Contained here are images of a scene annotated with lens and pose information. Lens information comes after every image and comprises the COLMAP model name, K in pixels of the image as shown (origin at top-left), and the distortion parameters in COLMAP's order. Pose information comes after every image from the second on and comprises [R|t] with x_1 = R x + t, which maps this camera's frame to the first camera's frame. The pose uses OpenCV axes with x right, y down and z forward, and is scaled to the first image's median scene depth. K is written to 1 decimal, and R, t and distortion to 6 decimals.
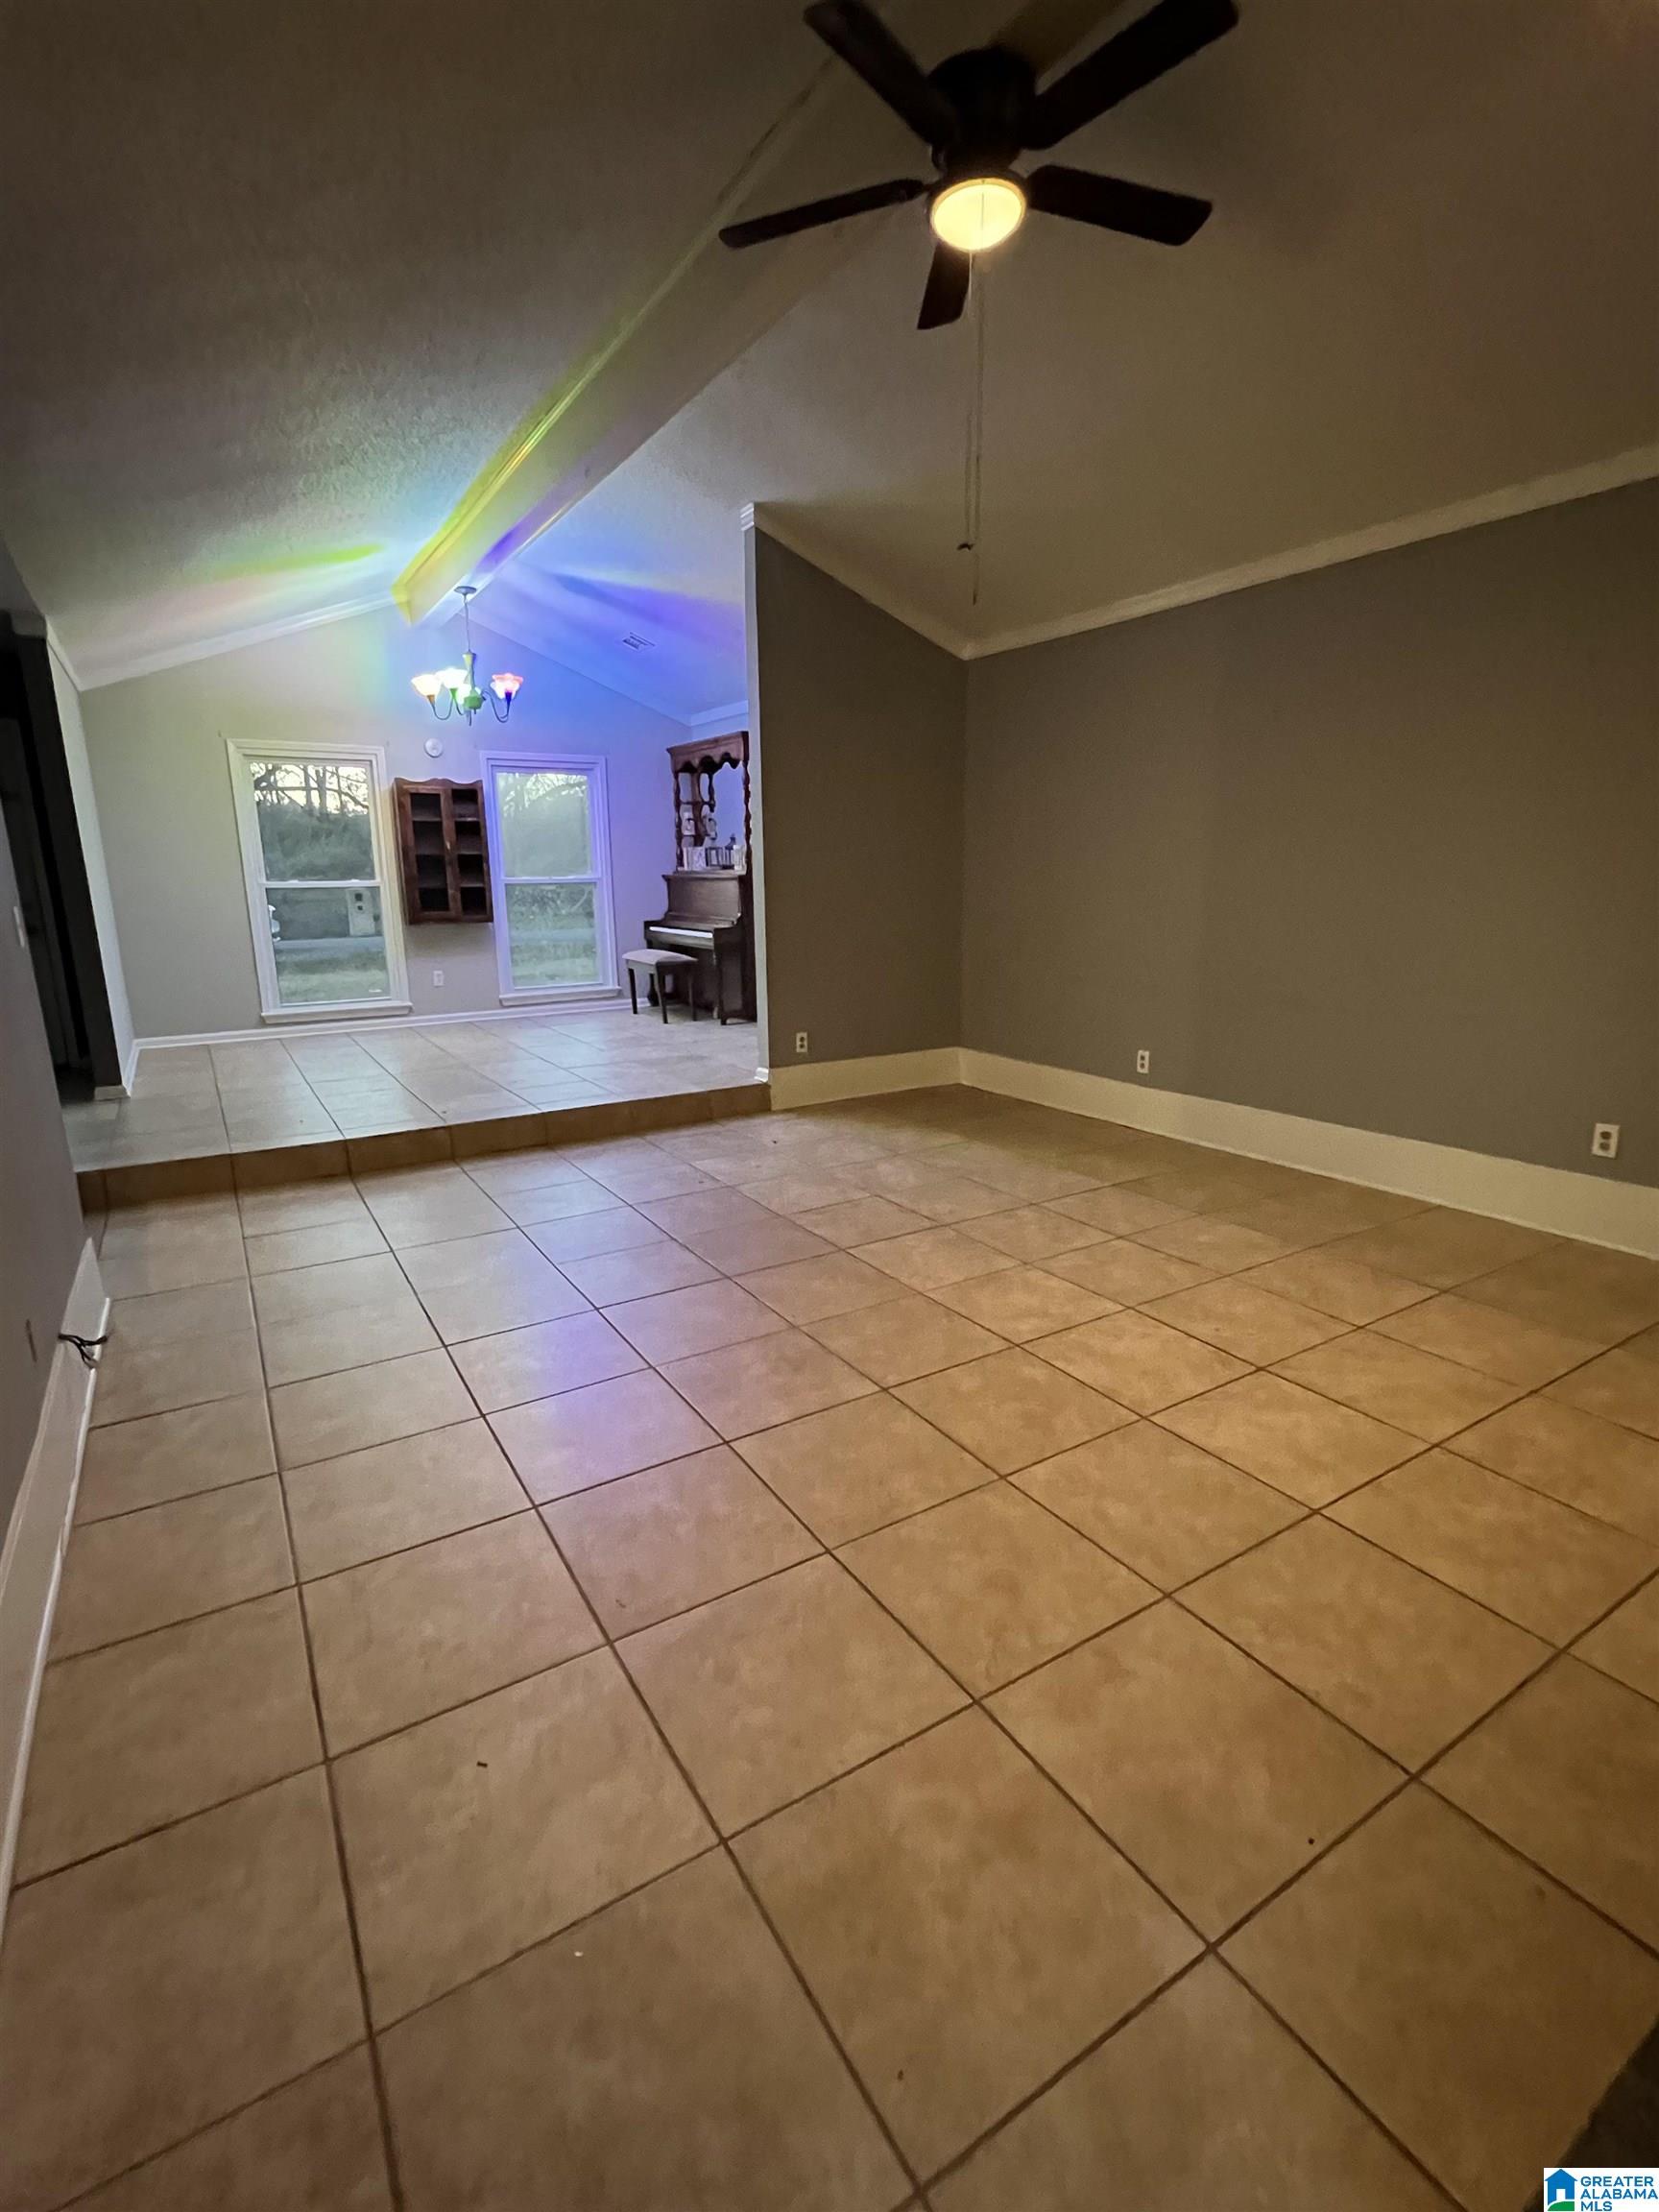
lens RADIAL K [[1013.2, 0, 826.5], [0, 1013.2, 1109.3], [0, 0, 1]] dist [-0.005653, -0.000119]
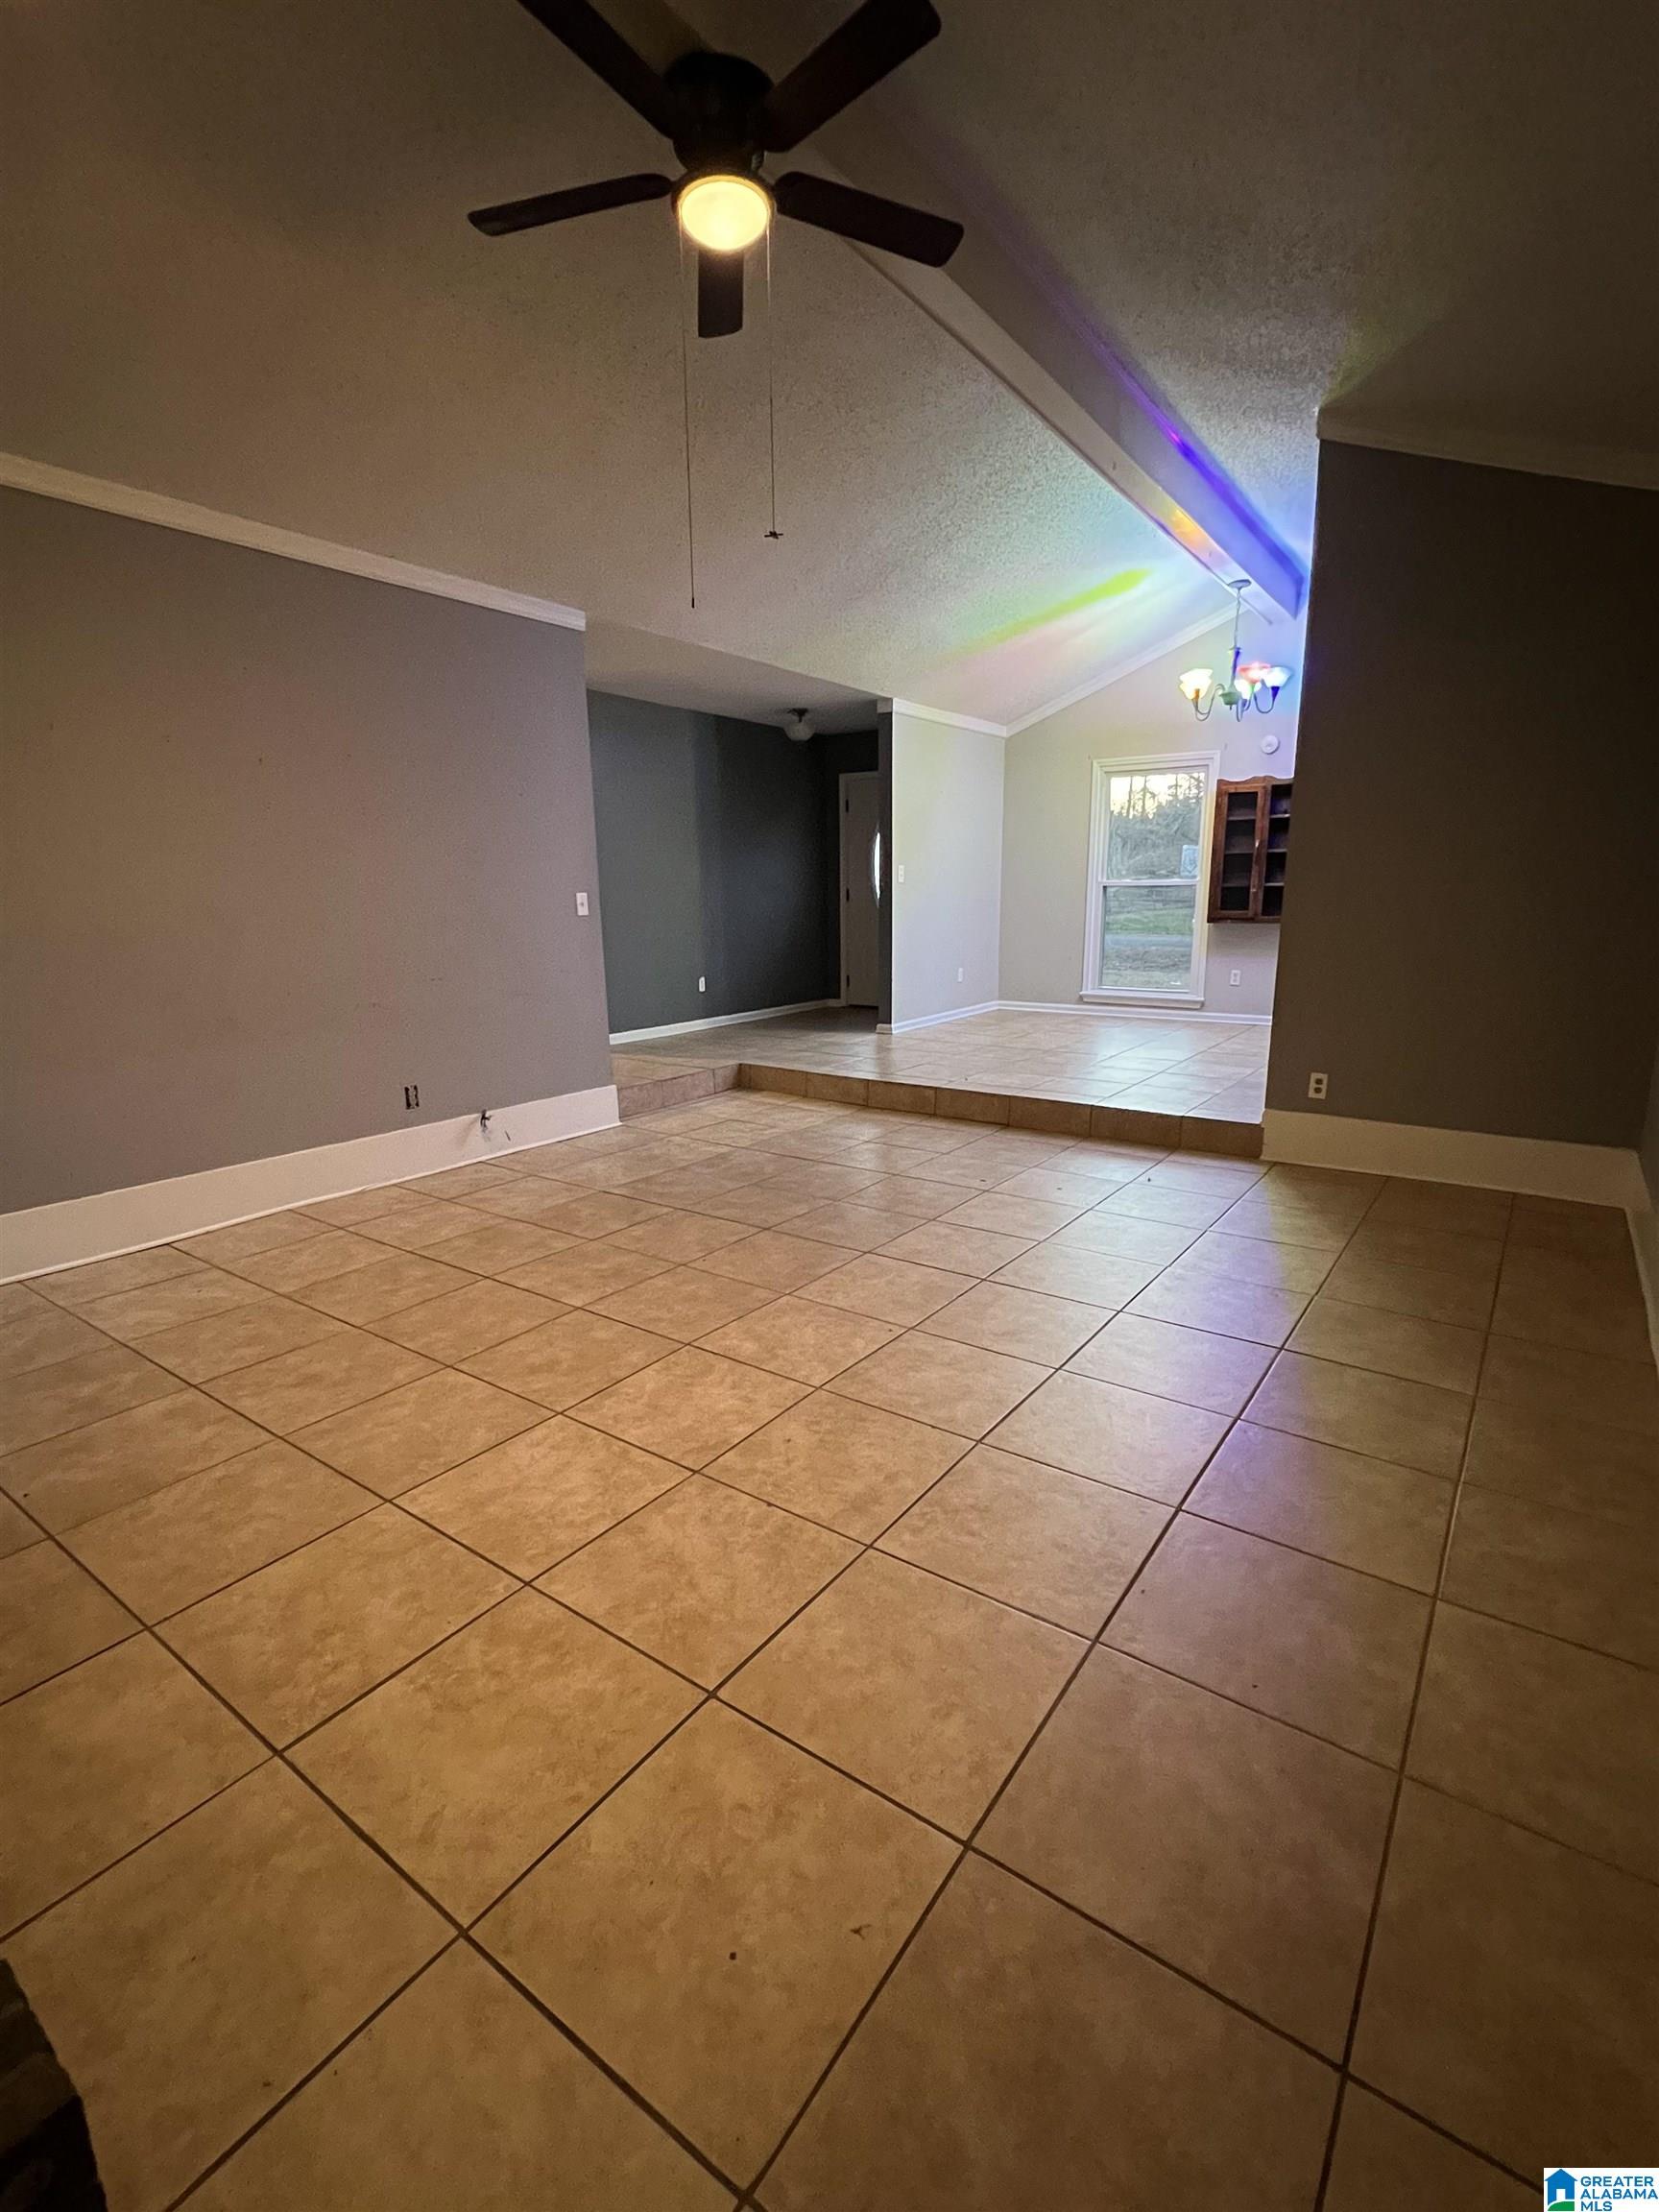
lens RADIAL K [[1013.2, 0, 831.1], [0, 1013.2, 1108.0], [0, 0, 1]] dist [-0.005653, -0.000119]
pose [[0.386340, 0.202648, -0.899820, 0.544468], [-0.203267, 0.970287, 0.131244, -0.075697], [0.899680, 0.132199, 0.416052, 0.338656]]
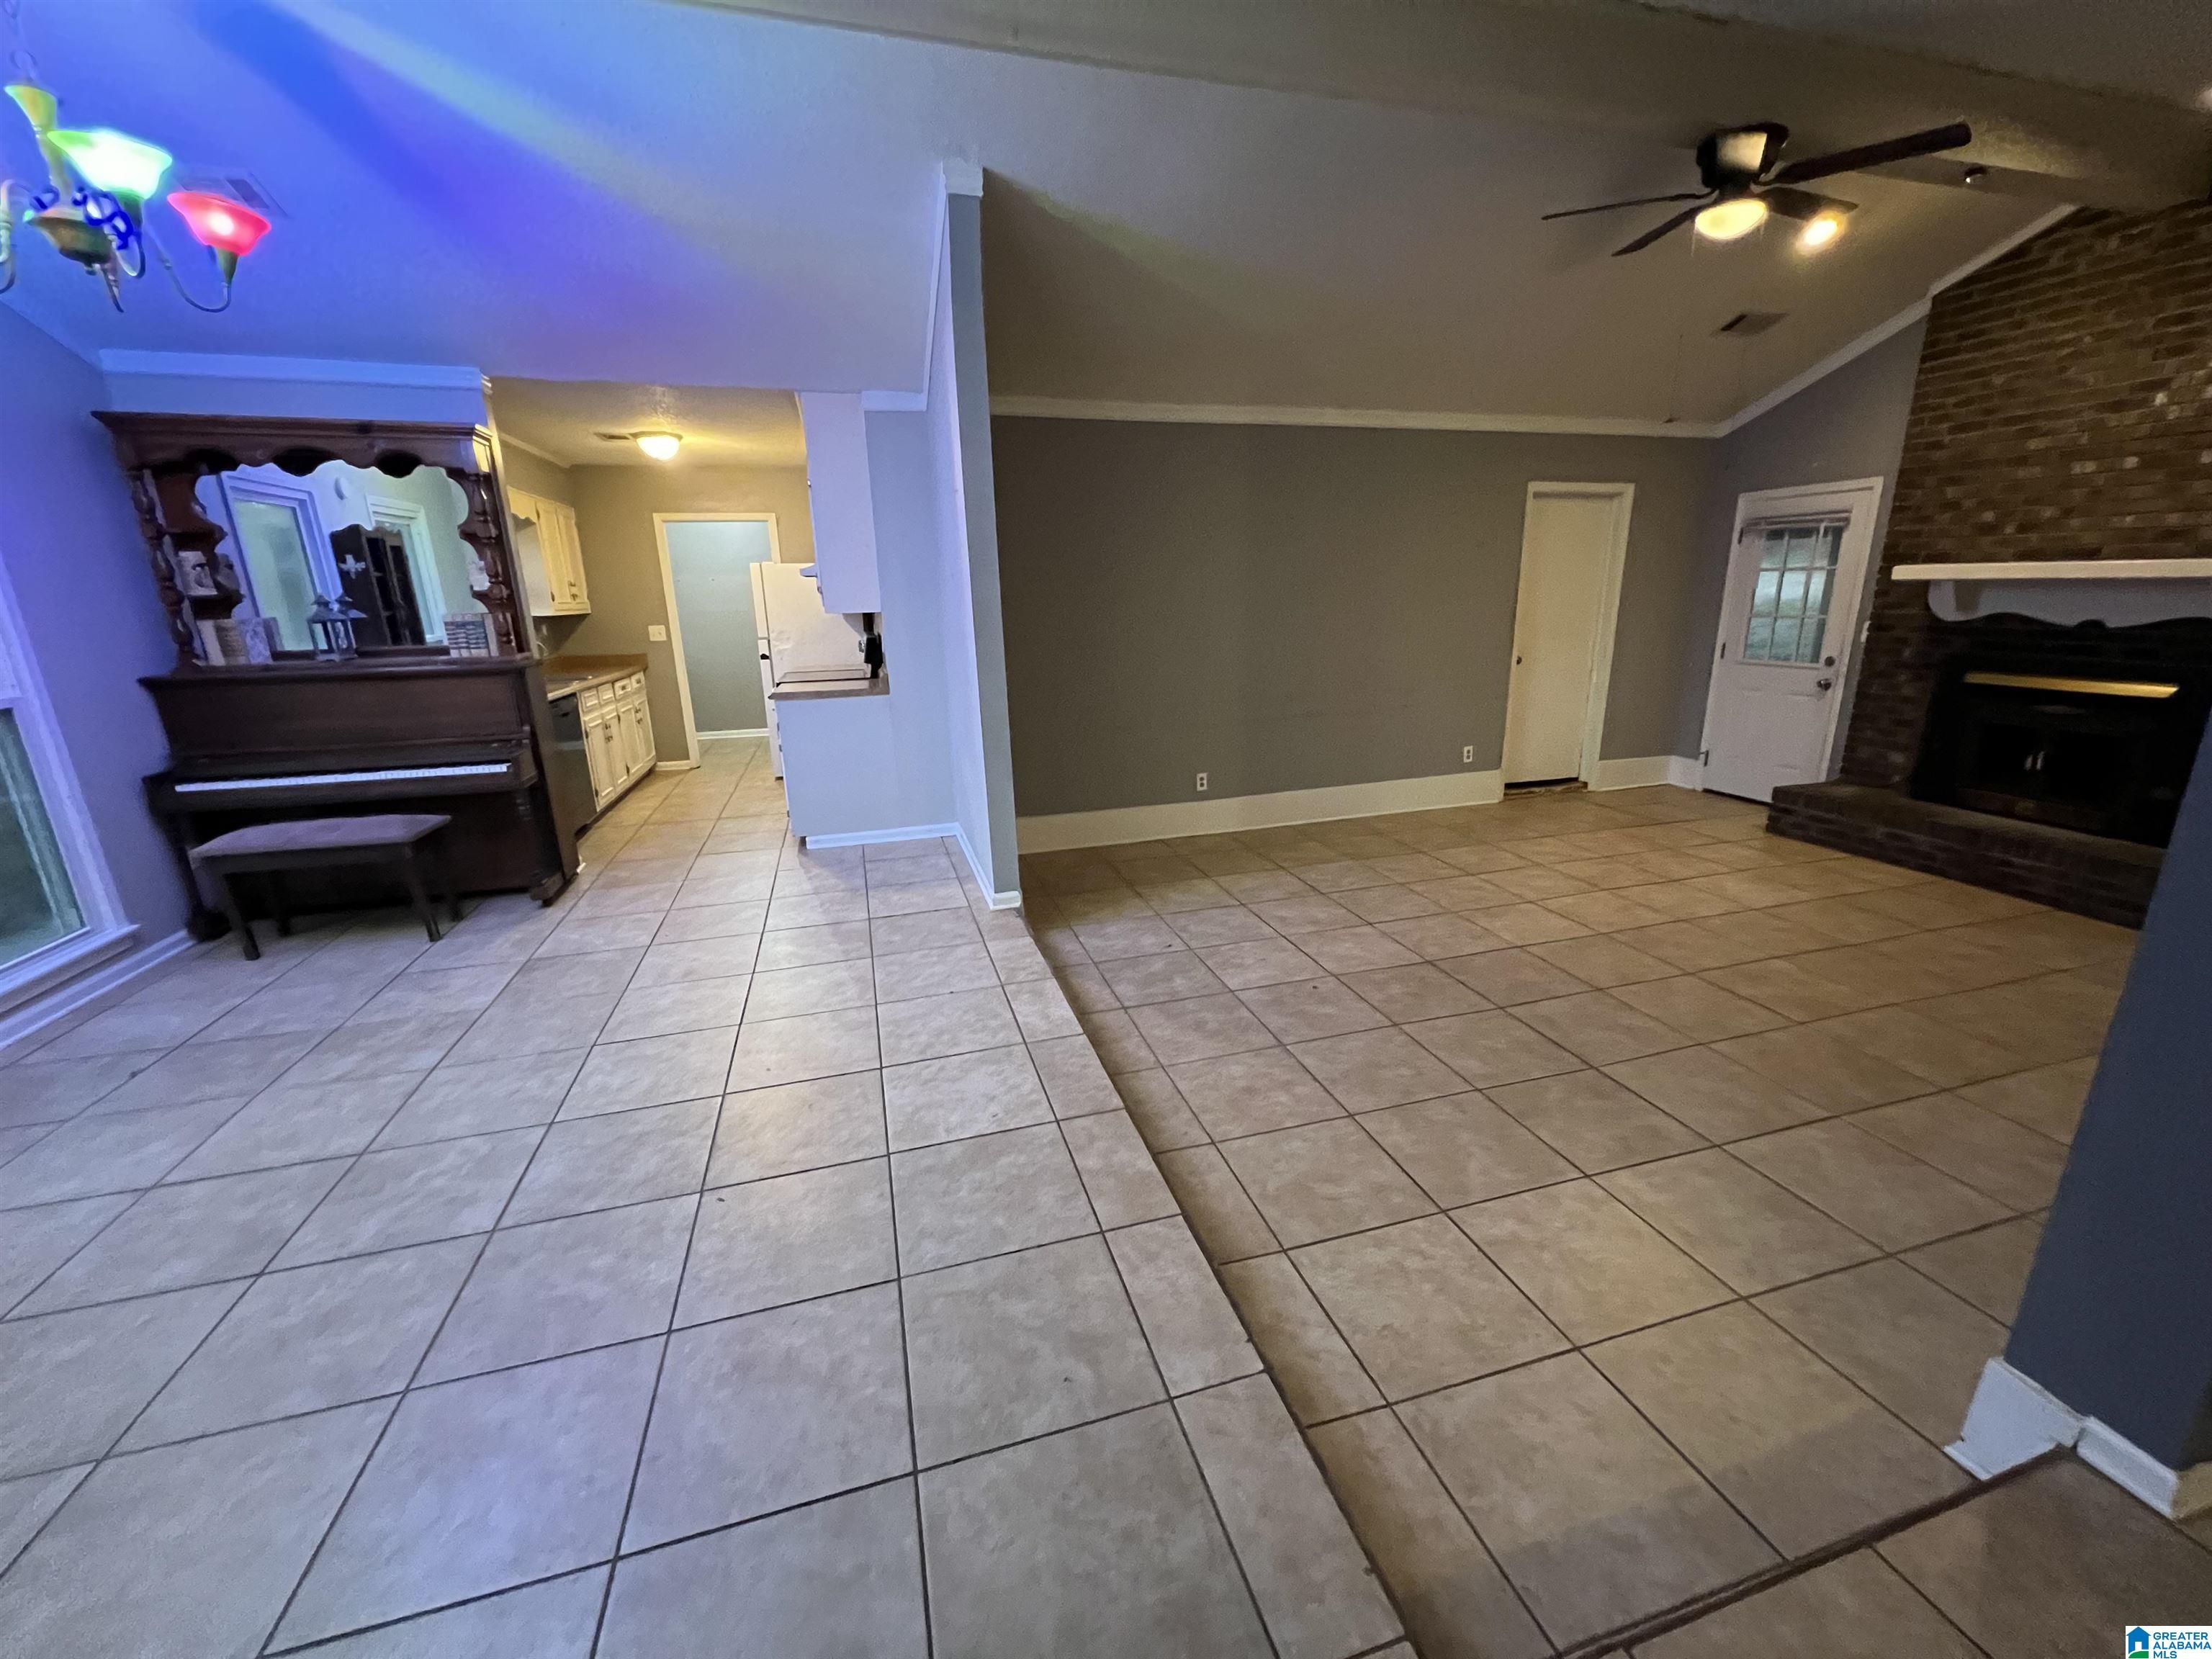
lens RADIAL K [[887.6, 0, 1110.4], [0, 887.6, 830.5], [0, 0, 1]] dist [0.000065, -0.000925]
pose [[0.270890, -0.249555, 0.929700, -0.690882], [0.239493, 0.952914, 0.186004, -0.200999], [-0.932342, 0.172270, 0.317902, 0.689218]]
